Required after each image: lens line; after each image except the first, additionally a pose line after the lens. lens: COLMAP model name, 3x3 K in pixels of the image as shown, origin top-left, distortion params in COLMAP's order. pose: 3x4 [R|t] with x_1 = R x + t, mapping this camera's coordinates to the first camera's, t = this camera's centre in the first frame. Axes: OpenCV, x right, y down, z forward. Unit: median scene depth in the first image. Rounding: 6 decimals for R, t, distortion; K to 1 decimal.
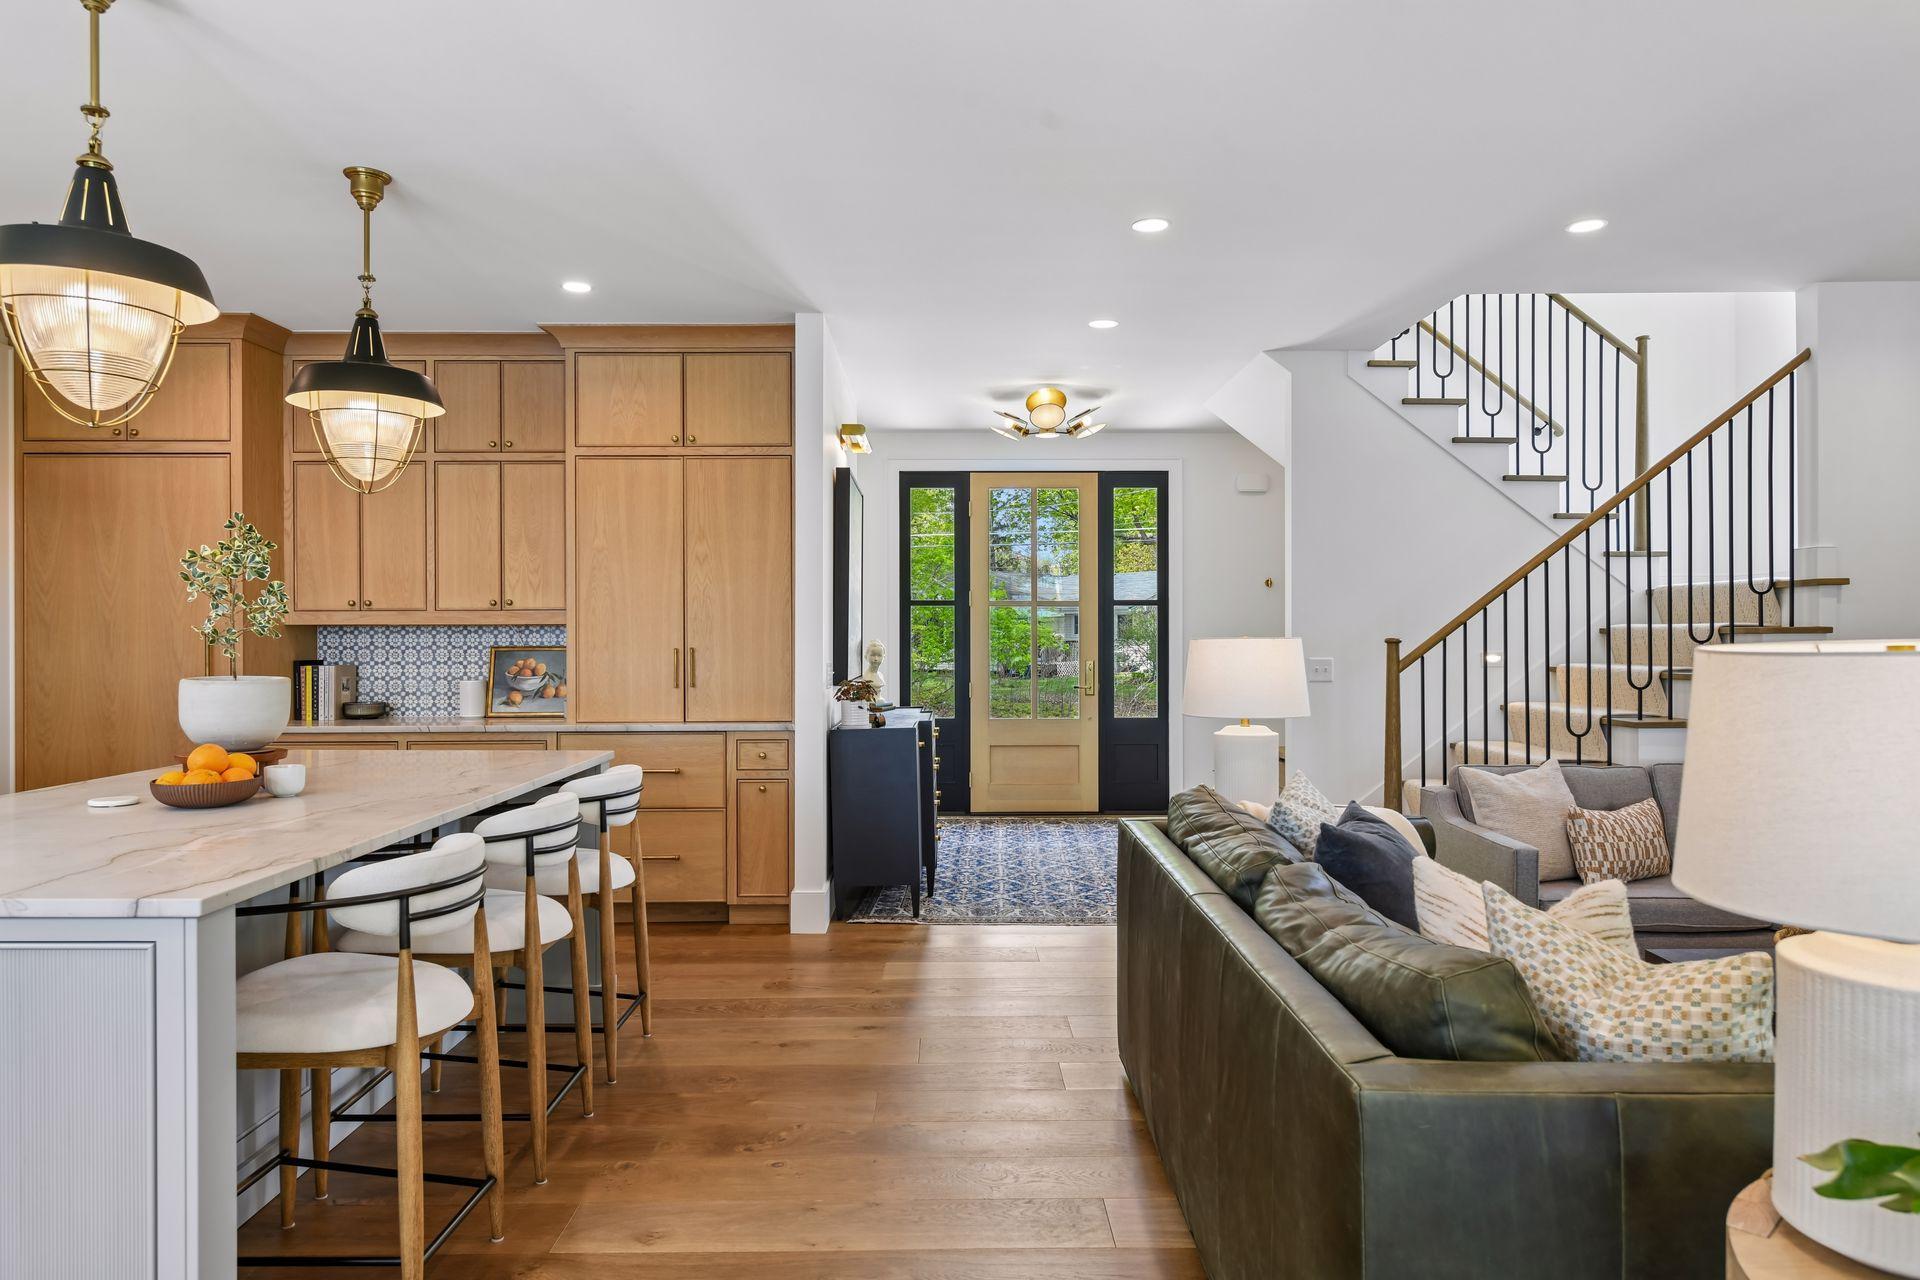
lens RADIAL K [[1187.1, 0, 960.0], [0, 1187.1, 640.0], [0, 0, 1]] dist [0.002812, 0.001051]
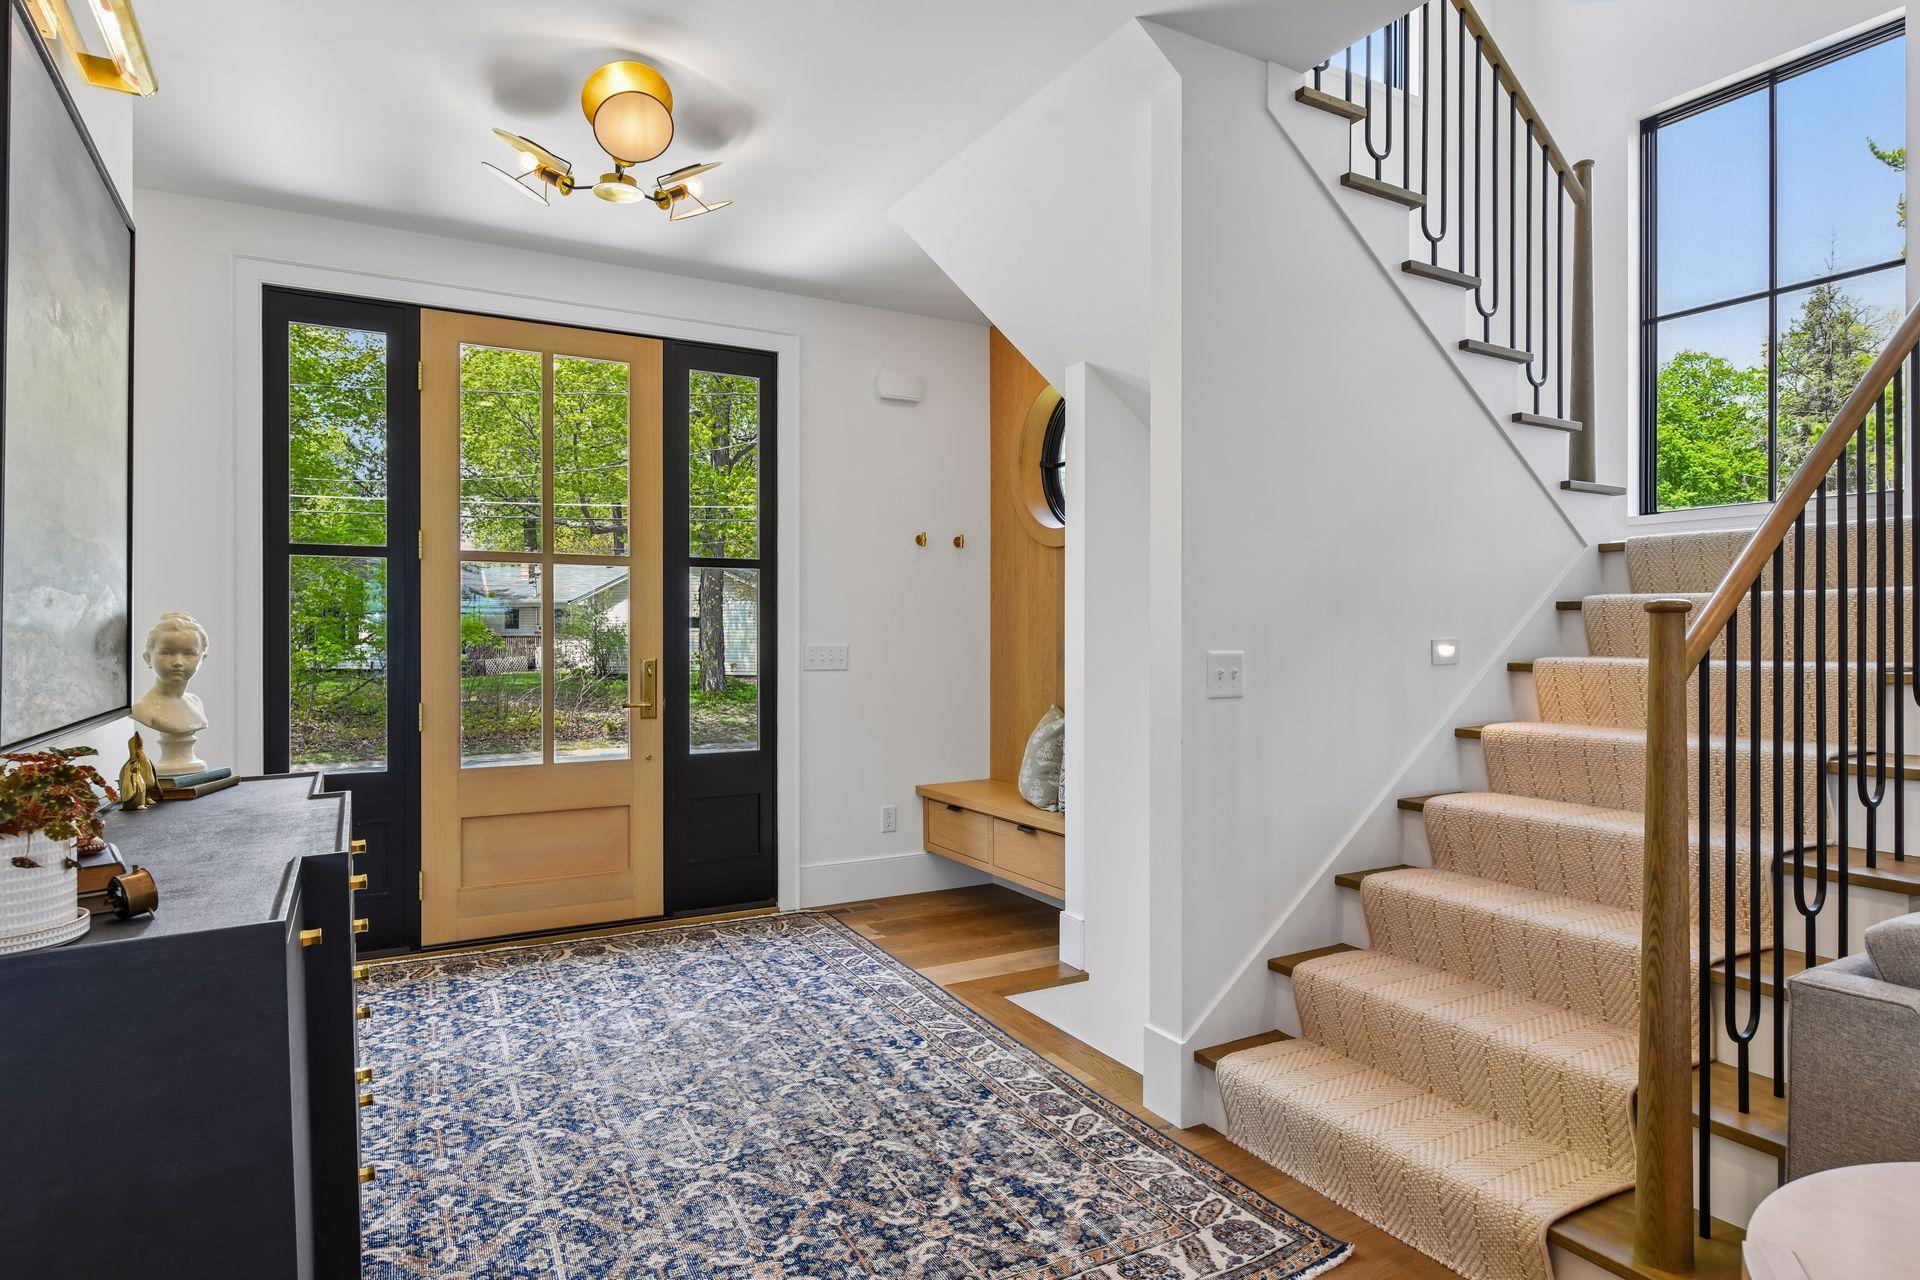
lens RADIAL K [[1074.7, 0, 960.0], [0, 1074.7, 640.0], [0, 0, 1]] dist [0.000398, -0.000429]
pose [[0.873864, -0.000556, 0.486170, -0.014772], [-0.000744, 0.999997, 0.002480, 0.006466], [-0.486169, -0.002529, 0.873861, 0.473767]]
